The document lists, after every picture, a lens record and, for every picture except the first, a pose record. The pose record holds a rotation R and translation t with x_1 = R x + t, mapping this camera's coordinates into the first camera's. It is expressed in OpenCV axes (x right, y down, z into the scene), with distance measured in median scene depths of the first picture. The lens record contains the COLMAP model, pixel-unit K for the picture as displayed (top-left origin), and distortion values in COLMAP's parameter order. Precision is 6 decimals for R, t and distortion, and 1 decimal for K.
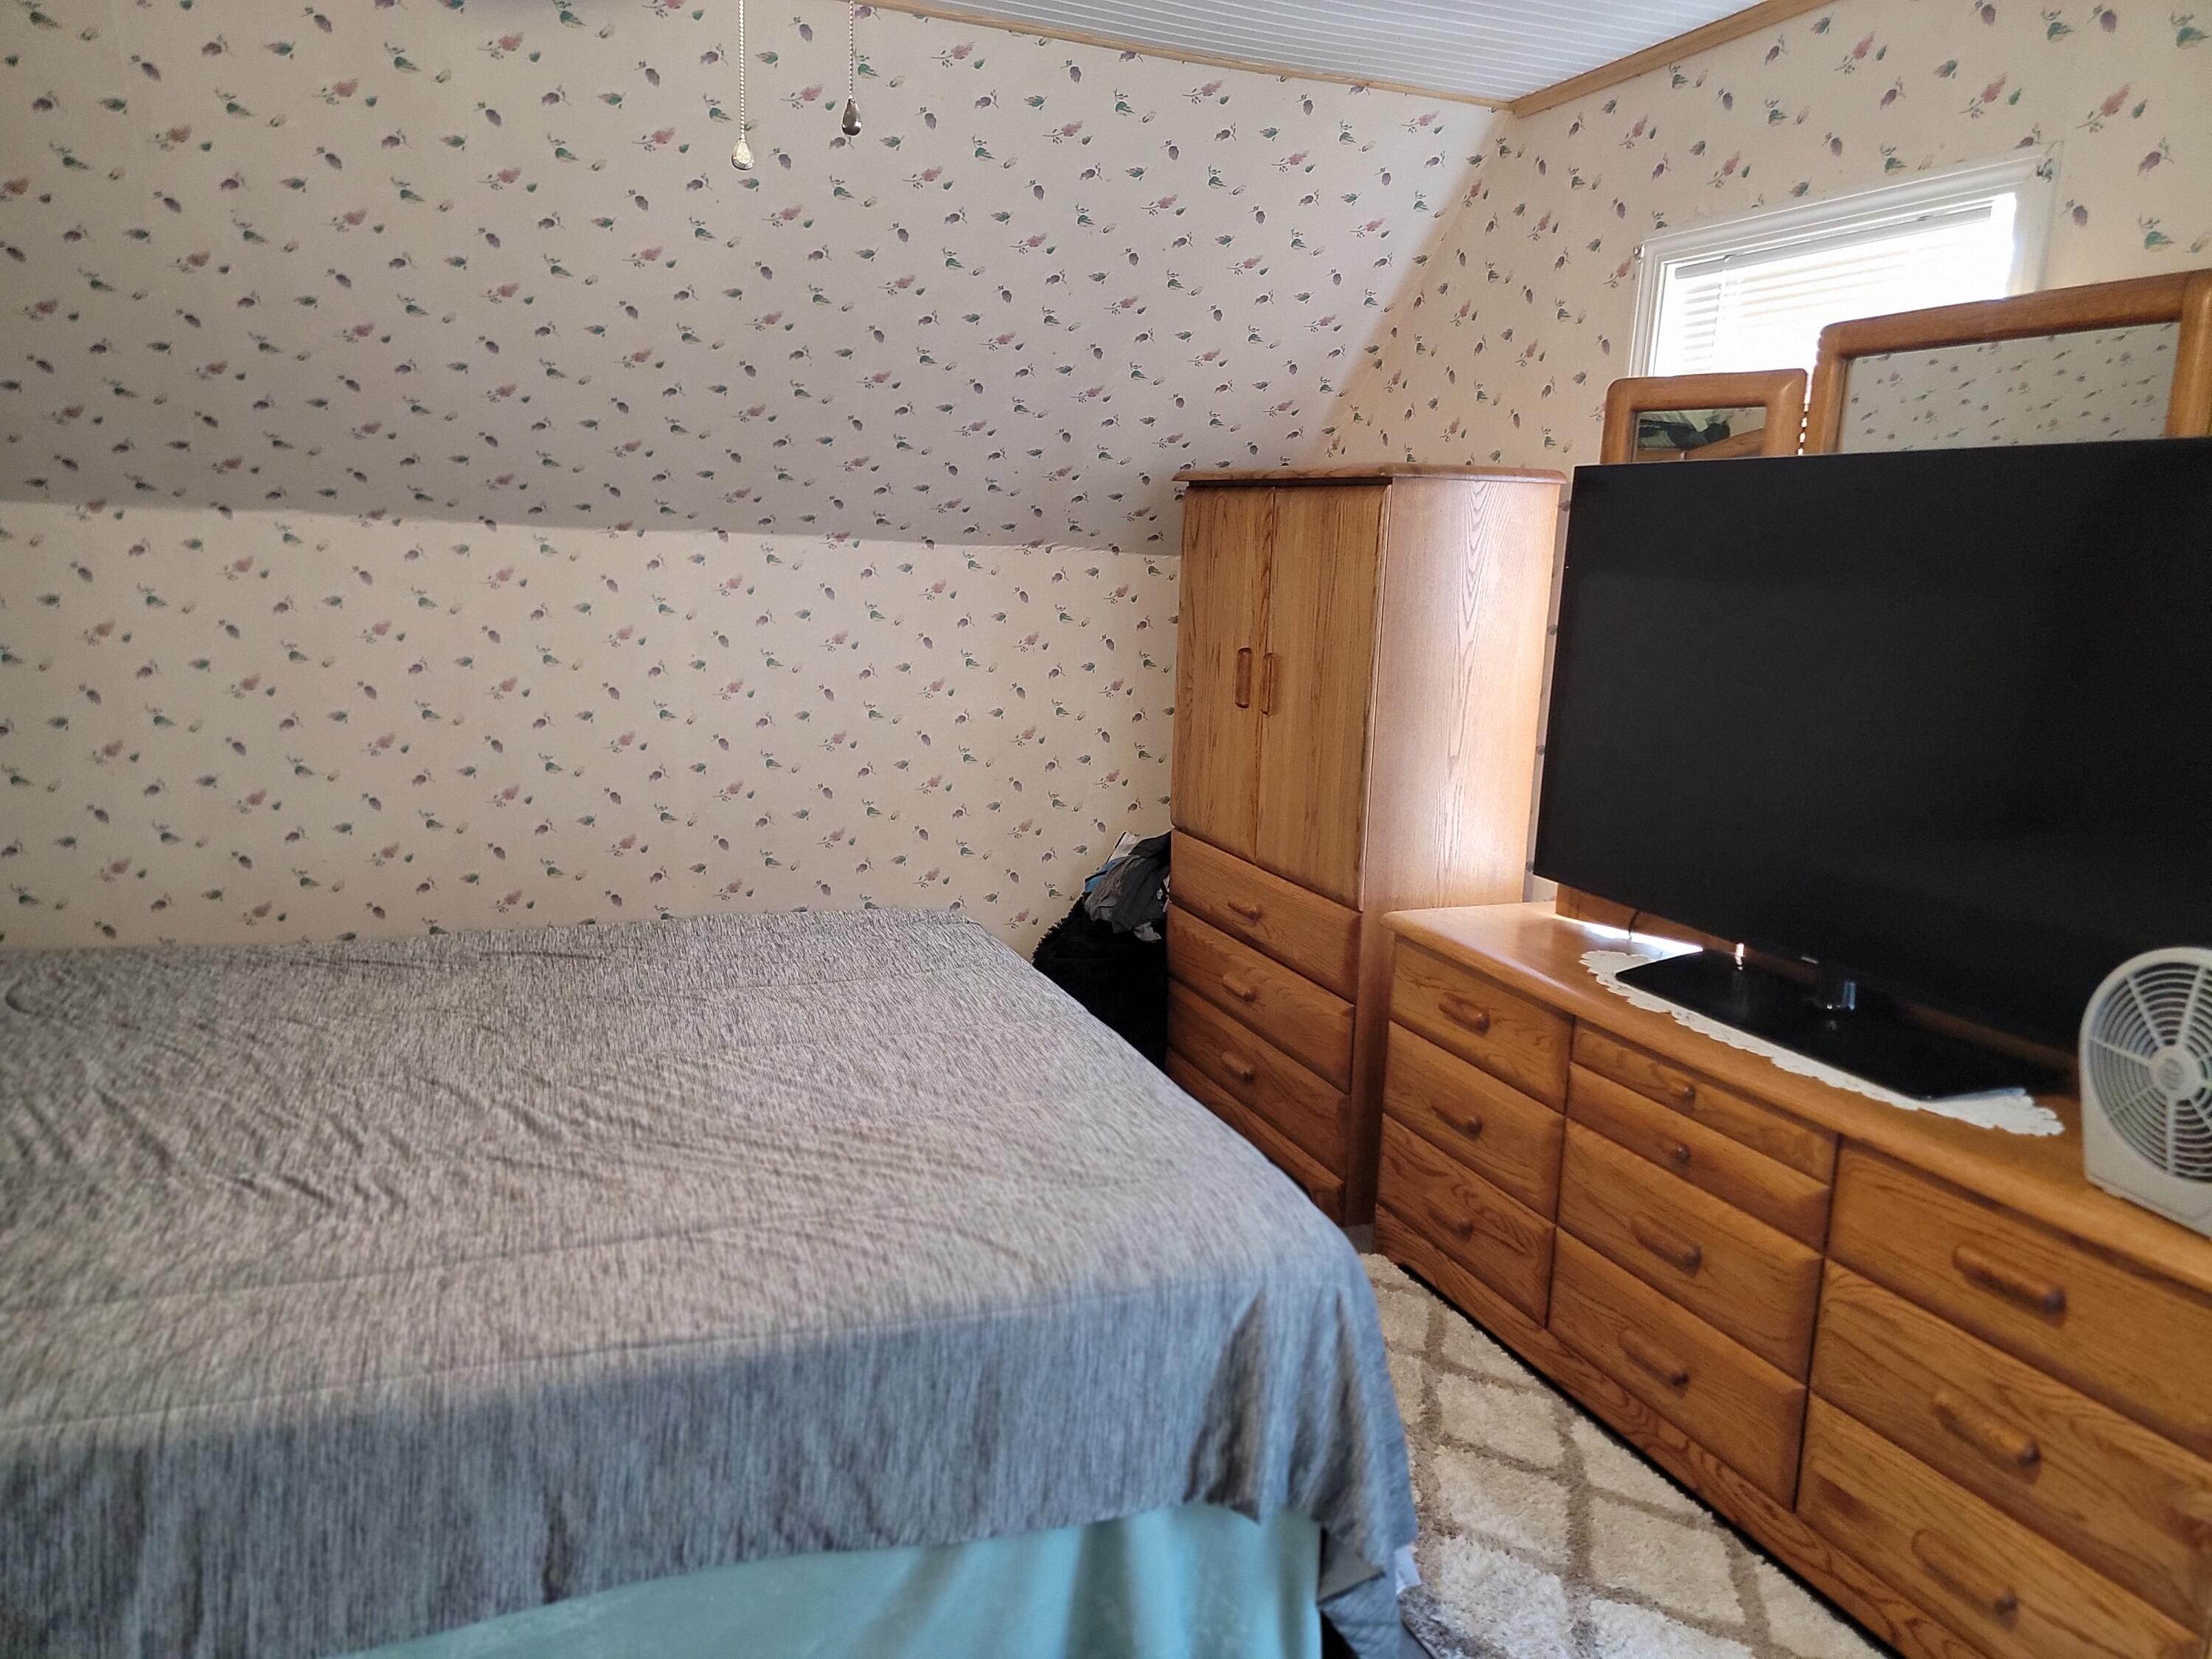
lens RADIAL K [[1544.1, 0, 1122.3], [0, 1544.1, 829.4], [0, 0, 1]] dist [0.072155, -0.052456]
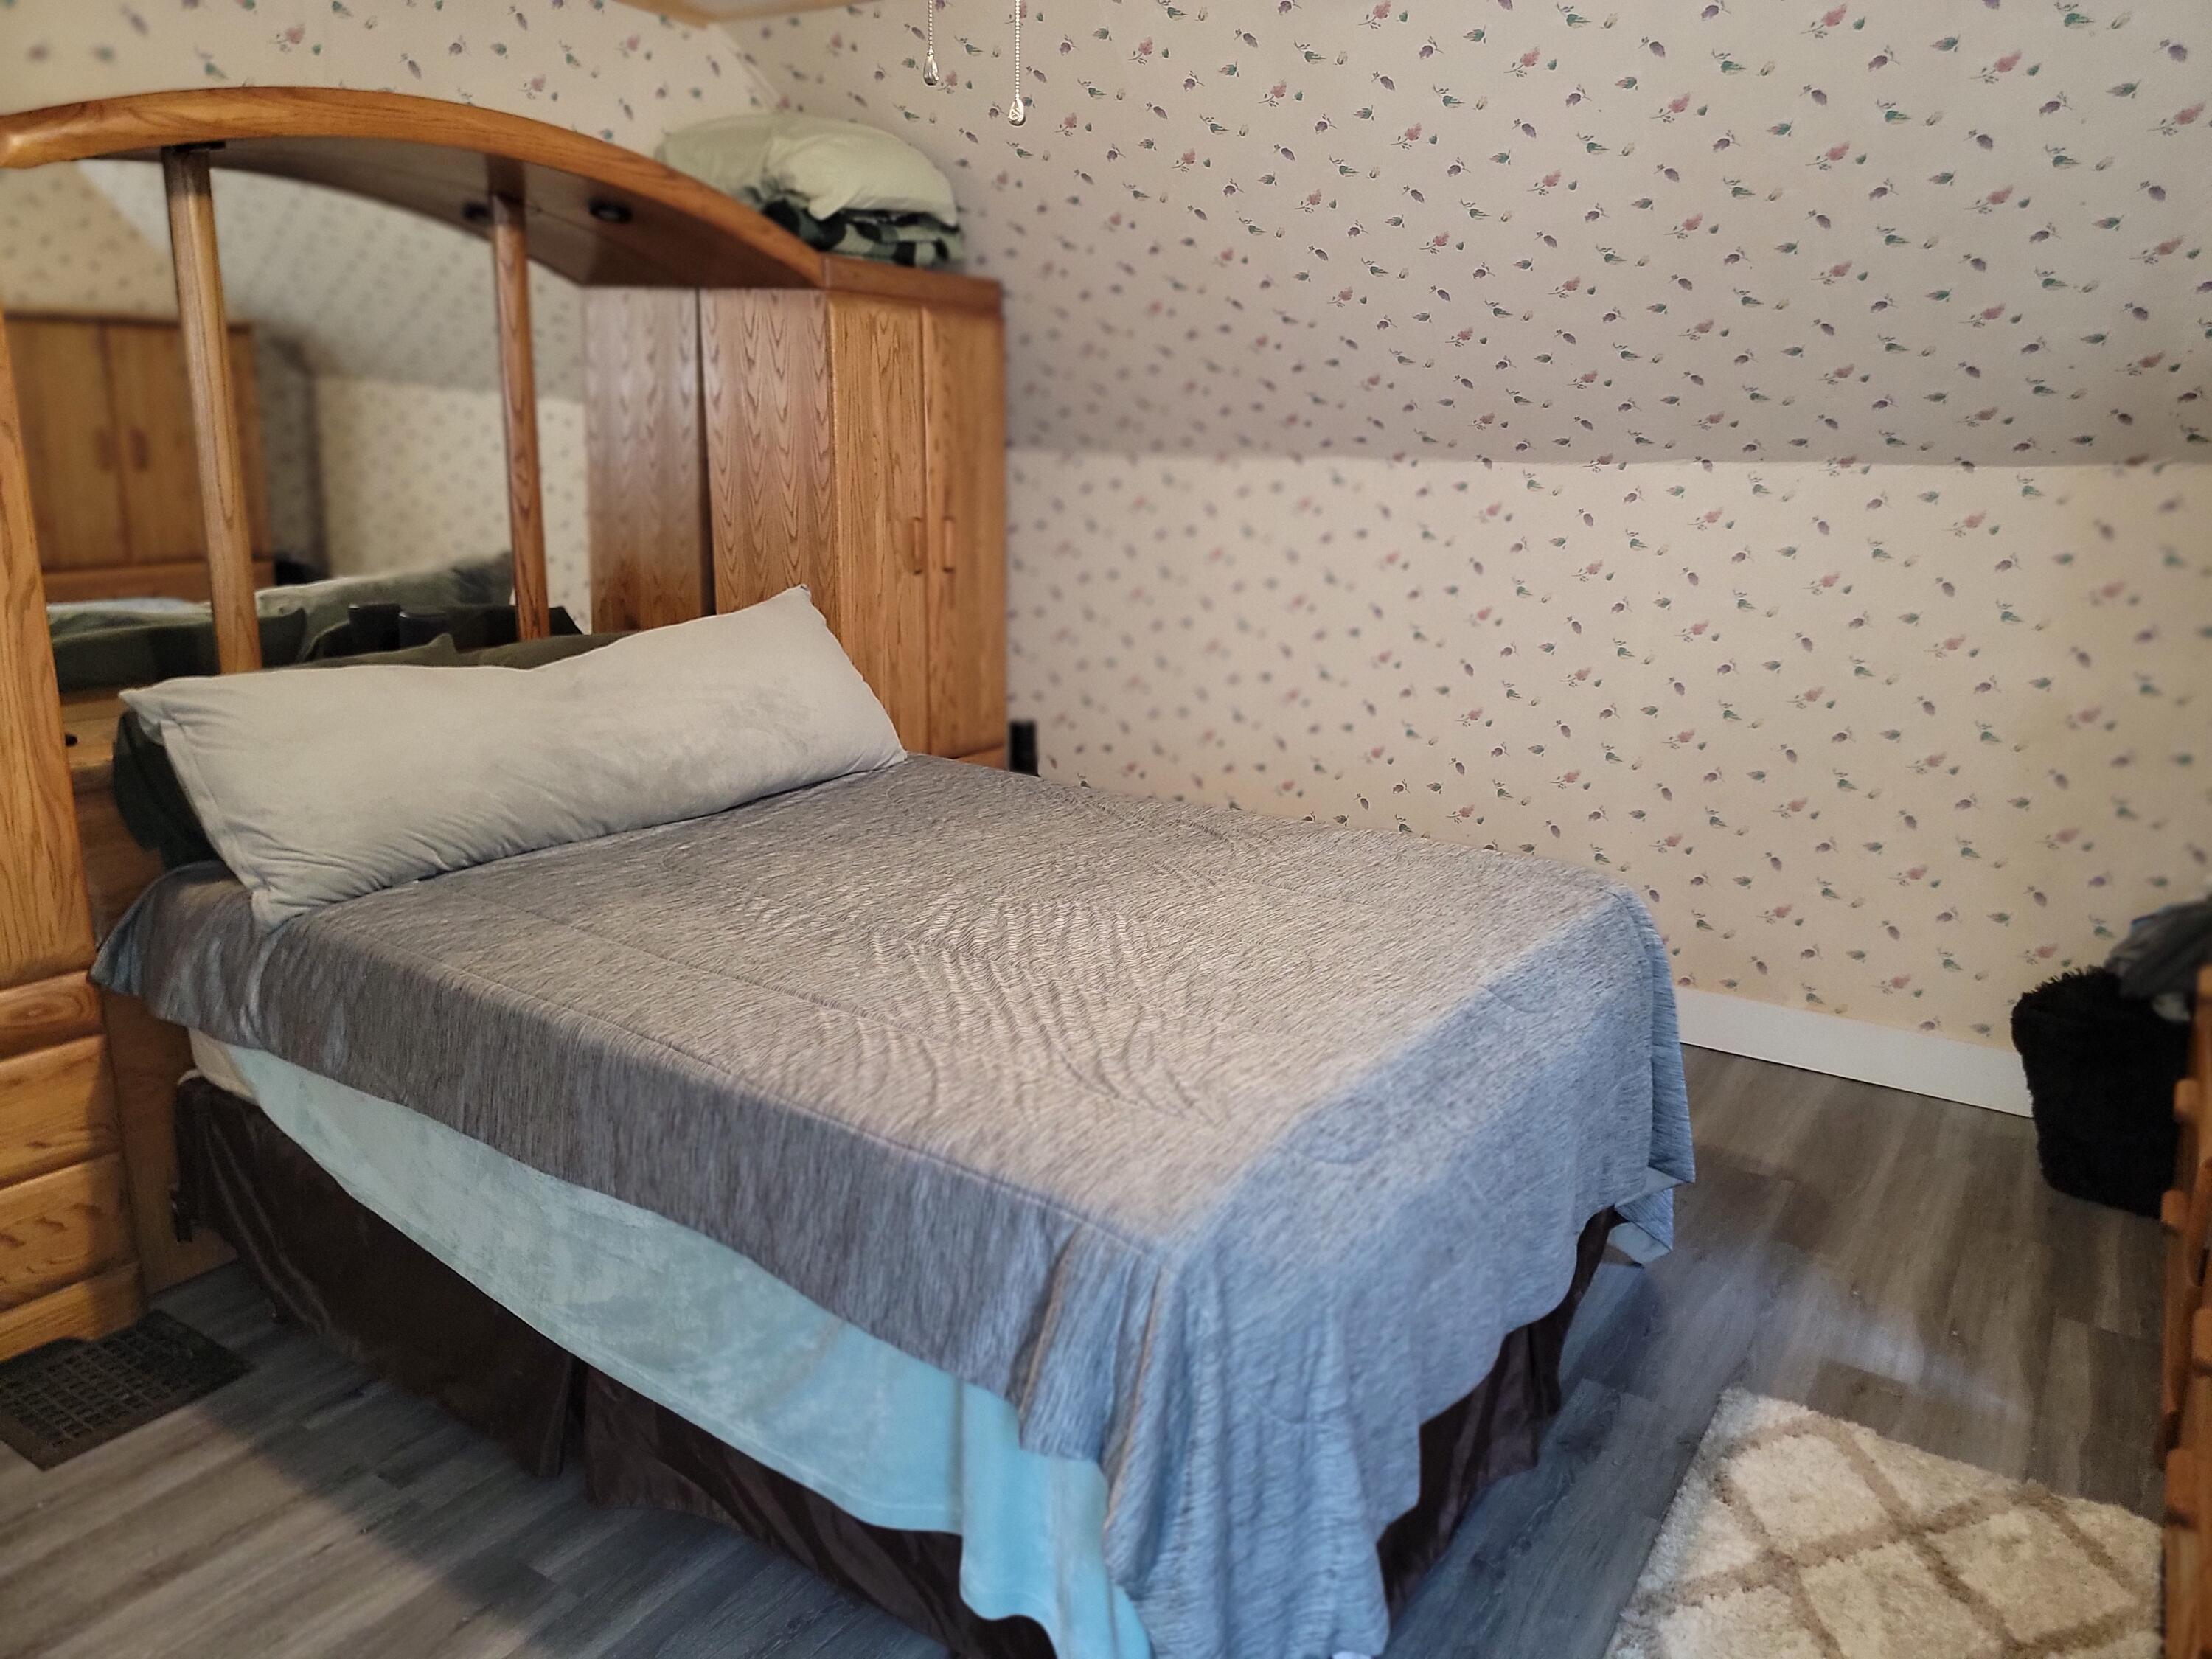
lens RADIAL K [[1544.1, 0, 1118.3], [0, 1544.1, 827.0], [0, 0, 1]] dist [0.072155, -0.052456]
pose [[0.545412, 0.166033, -0.821559, 0.405700], [-0.144758, 0.984114, 0.102783, -0.023379], [0.825573, 0.062868, 0.560782, 0.223334]]
